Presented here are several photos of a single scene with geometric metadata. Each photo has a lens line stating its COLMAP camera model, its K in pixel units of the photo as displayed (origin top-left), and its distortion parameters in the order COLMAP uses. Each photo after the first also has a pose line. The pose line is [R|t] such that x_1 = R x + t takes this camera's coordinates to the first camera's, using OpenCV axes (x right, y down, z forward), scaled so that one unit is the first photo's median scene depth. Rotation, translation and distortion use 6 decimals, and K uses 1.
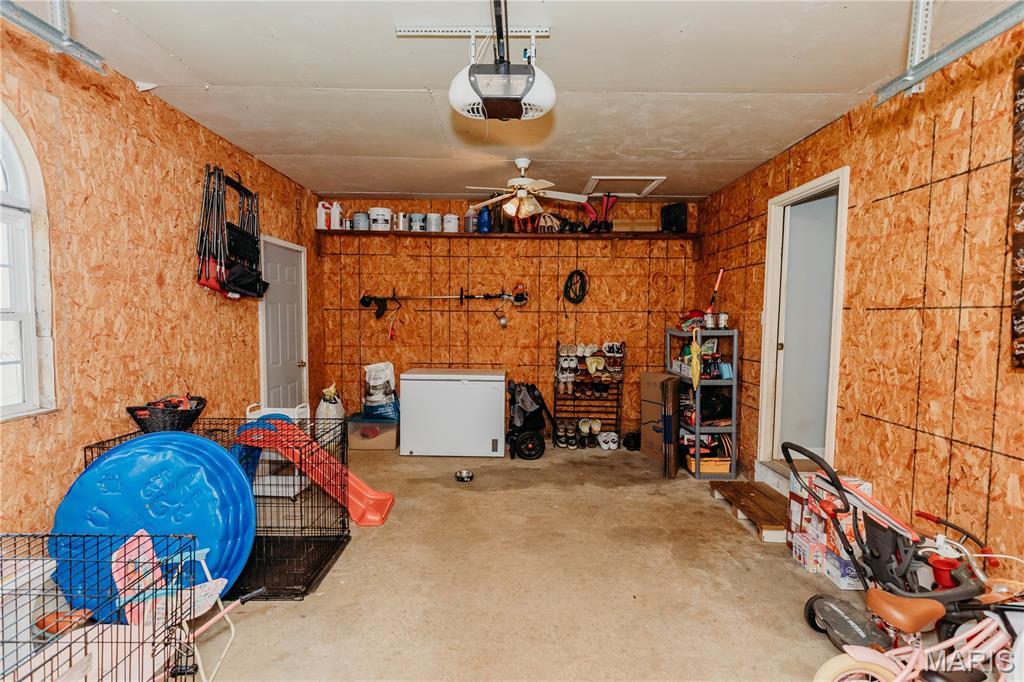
lens RADIAL K [[508.4, 0, 513.4], [0, 508.4, 344.6], [0, 0, 1]] dist [0.002747, -0.000160]
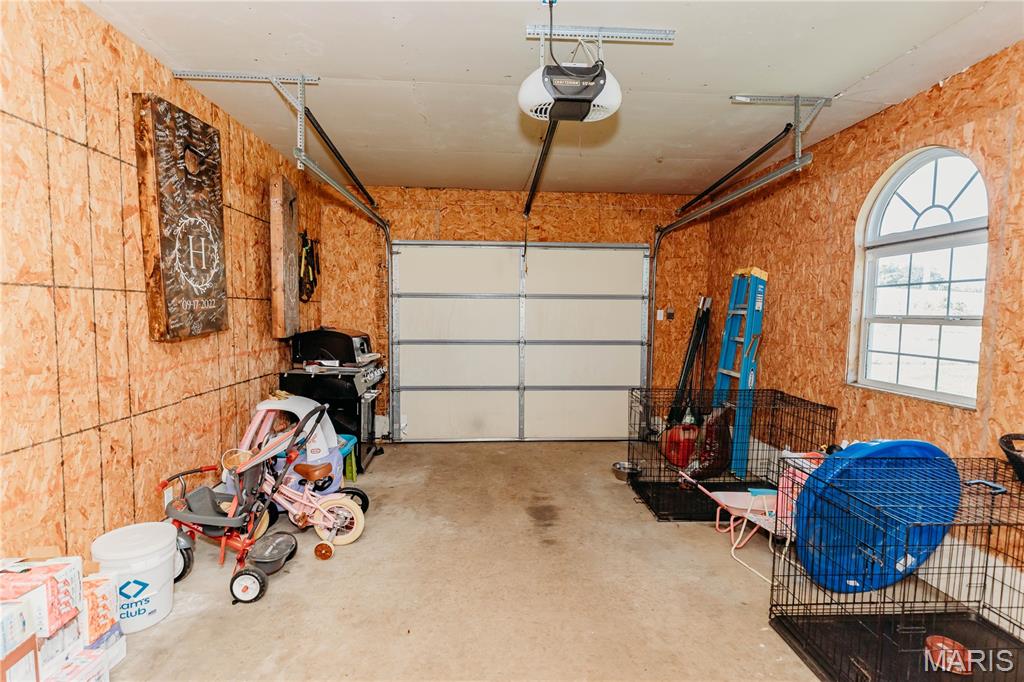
lens RADIAL K [[508.4, 0, 513.4], [0, 508.4, 344.6], [0, 0, 1]] dist [0.002747, -0.000160]
pose [[-0.997564, -0.023388, -0.065714, 0.139566], [-0.031218, 0.992188, 0.120780, -0.105257], [0.062376, 0.122537, -0.990502, 1.945010]]
